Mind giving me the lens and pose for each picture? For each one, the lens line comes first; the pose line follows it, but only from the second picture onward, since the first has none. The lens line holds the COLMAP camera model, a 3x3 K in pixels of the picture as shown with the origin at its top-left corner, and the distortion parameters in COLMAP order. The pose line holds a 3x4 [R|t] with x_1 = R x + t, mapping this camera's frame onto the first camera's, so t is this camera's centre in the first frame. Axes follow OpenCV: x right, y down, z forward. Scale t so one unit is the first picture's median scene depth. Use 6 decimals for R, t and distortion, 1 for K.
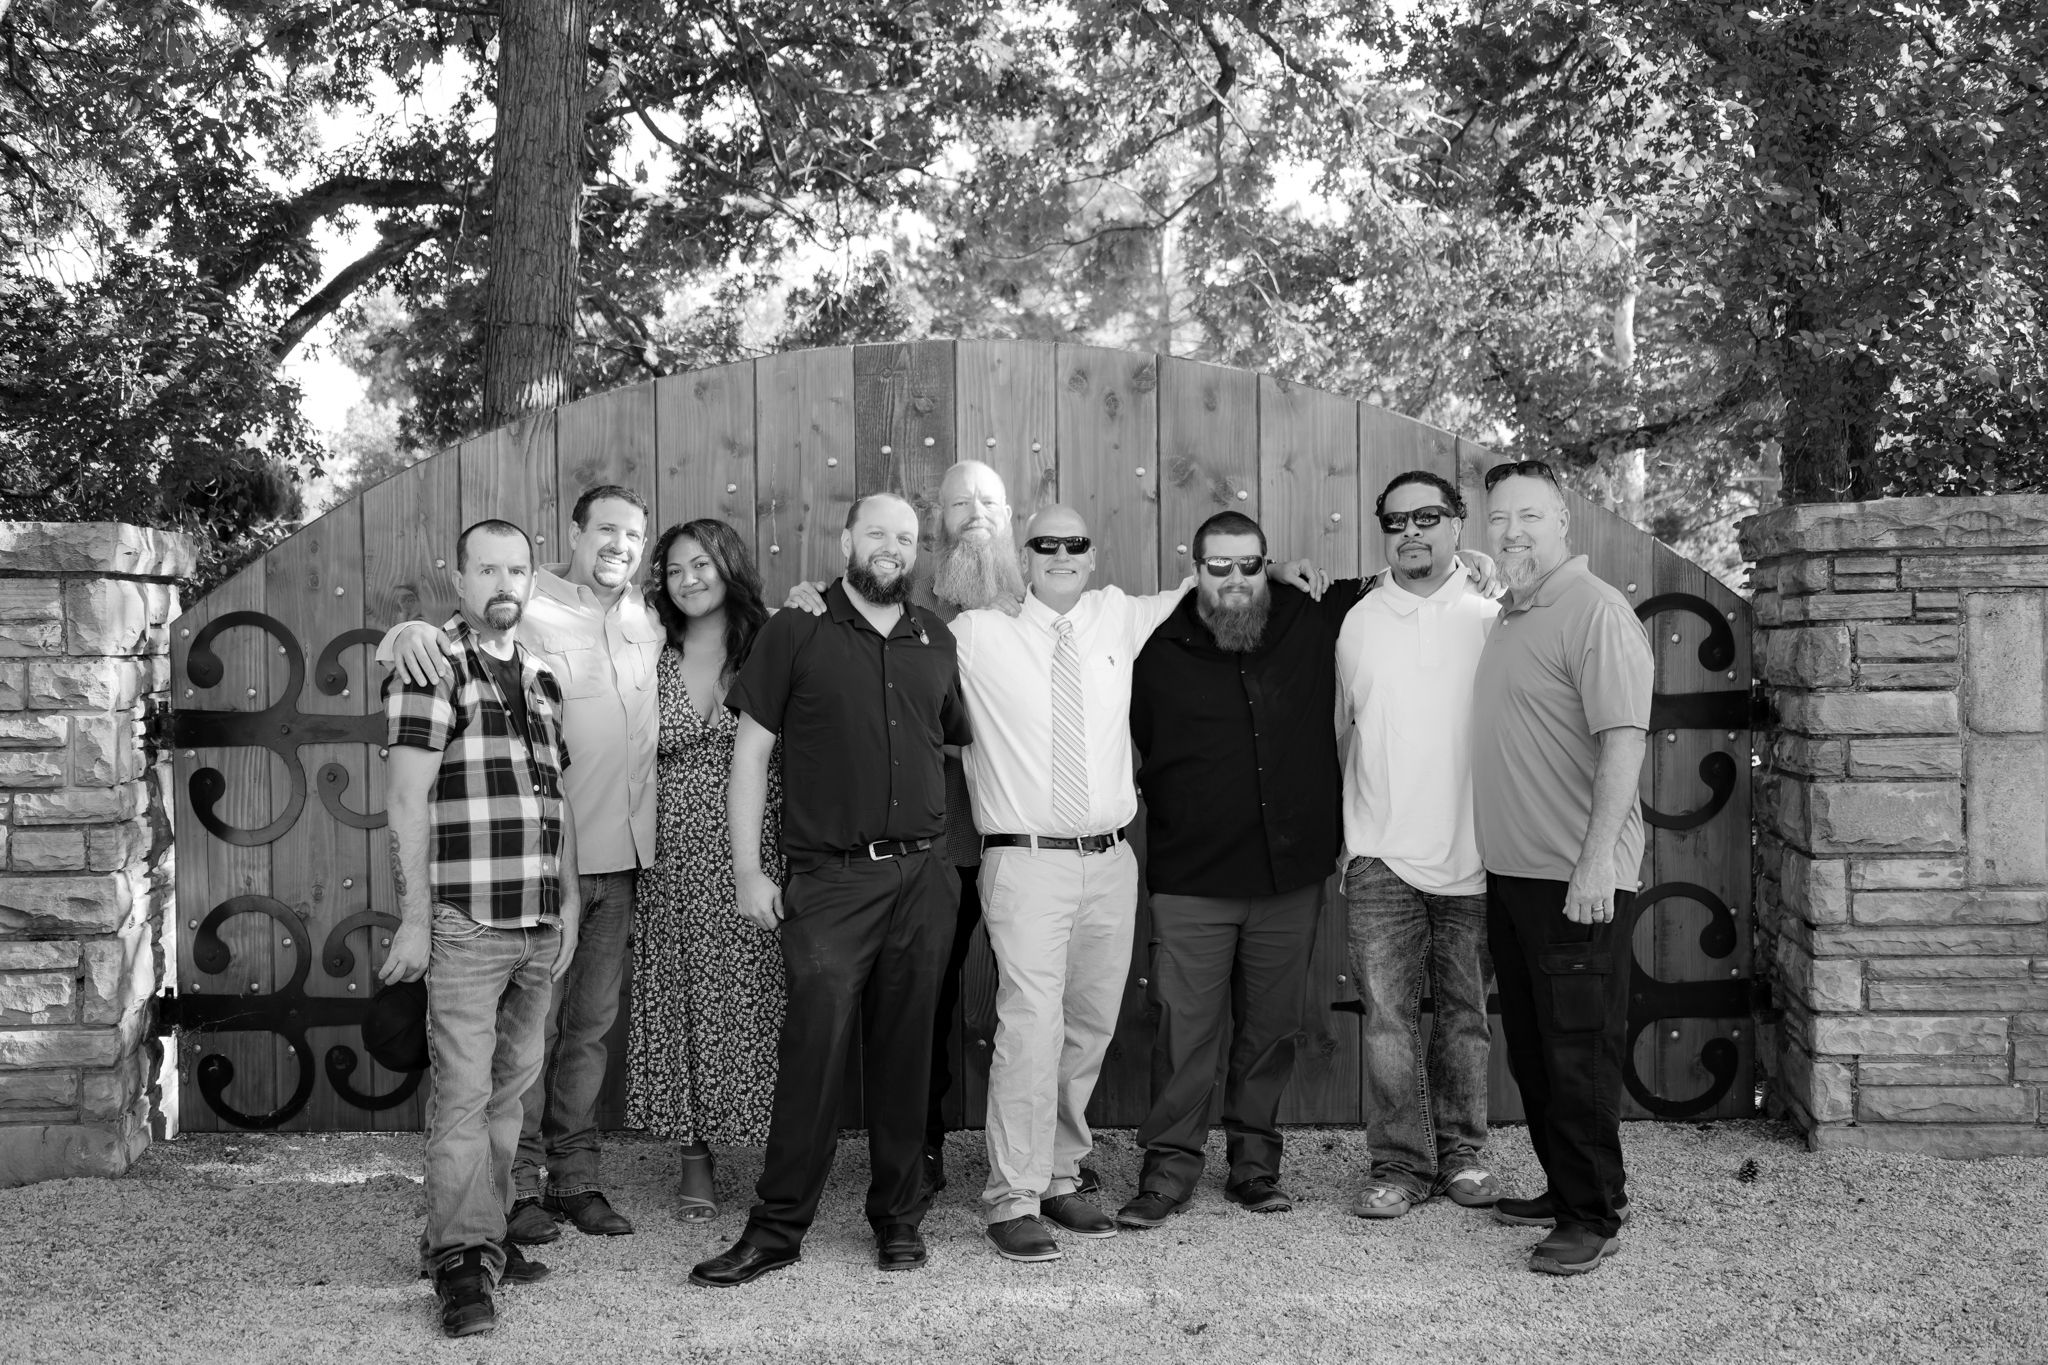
lens RADIAL K [[2555.3, 0, 1060.0], [0, 2555.3, 688.4], [0, 0, 1]] dist [-0.004241, 0.019910]
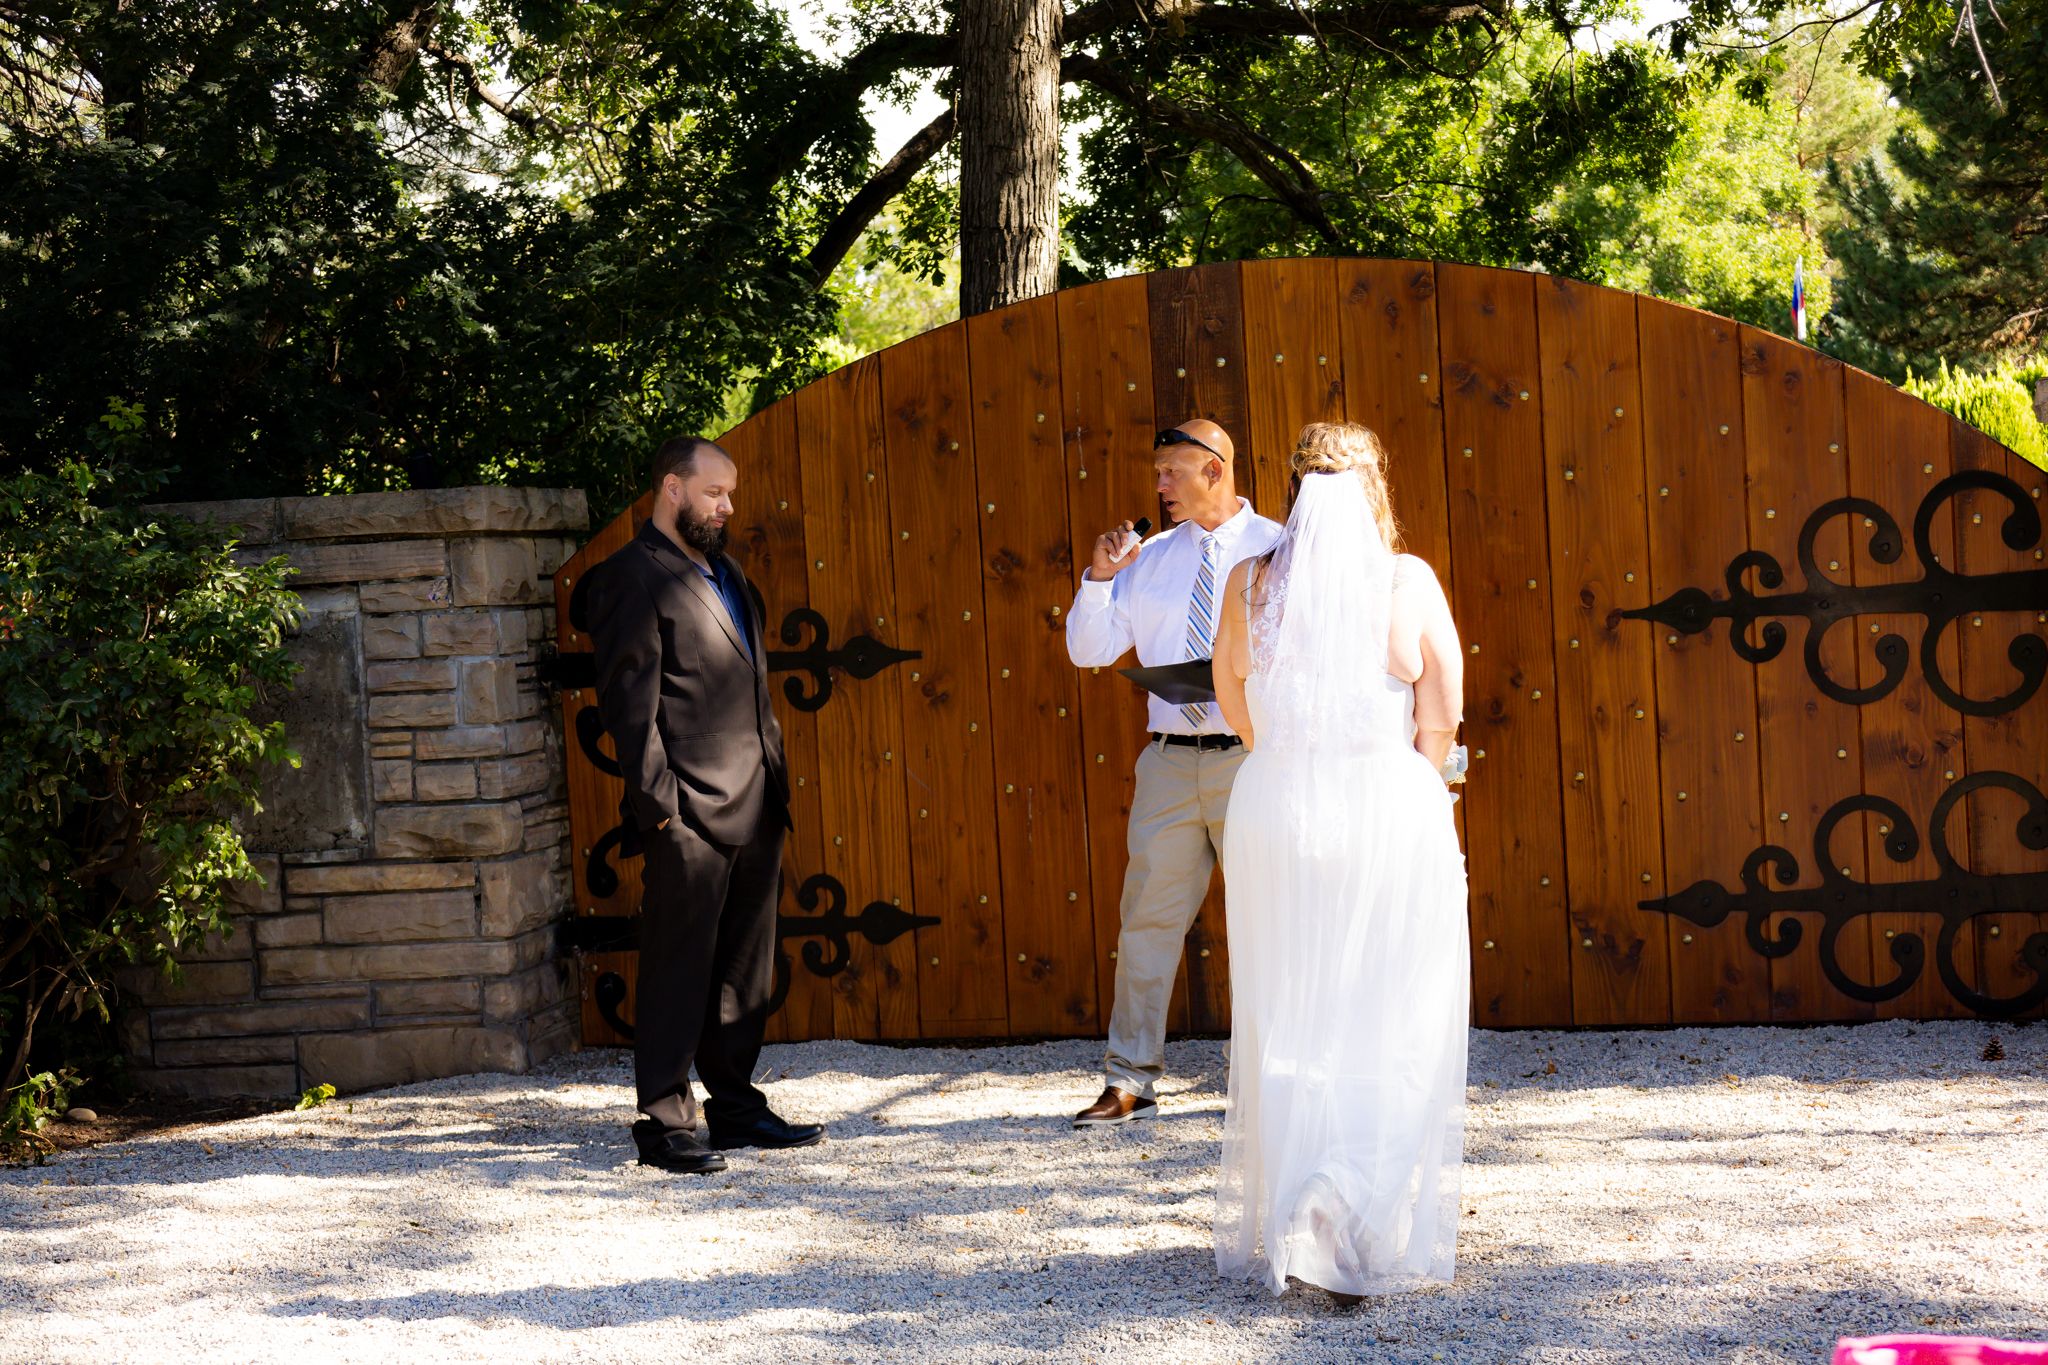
lens RADIAL K [[3994.2, 0, 1021.9], [0, 3994.2, 694.4], [0, 0, 1]] dist [0.001049, 0.123188]
pose [[0.946393, -0.036213, -0.320982, 0.381866], [0.040990, 0.999126, 0.008137, 0.019973], [0.320407, -0.020858, 0.947050, -0.541289]]
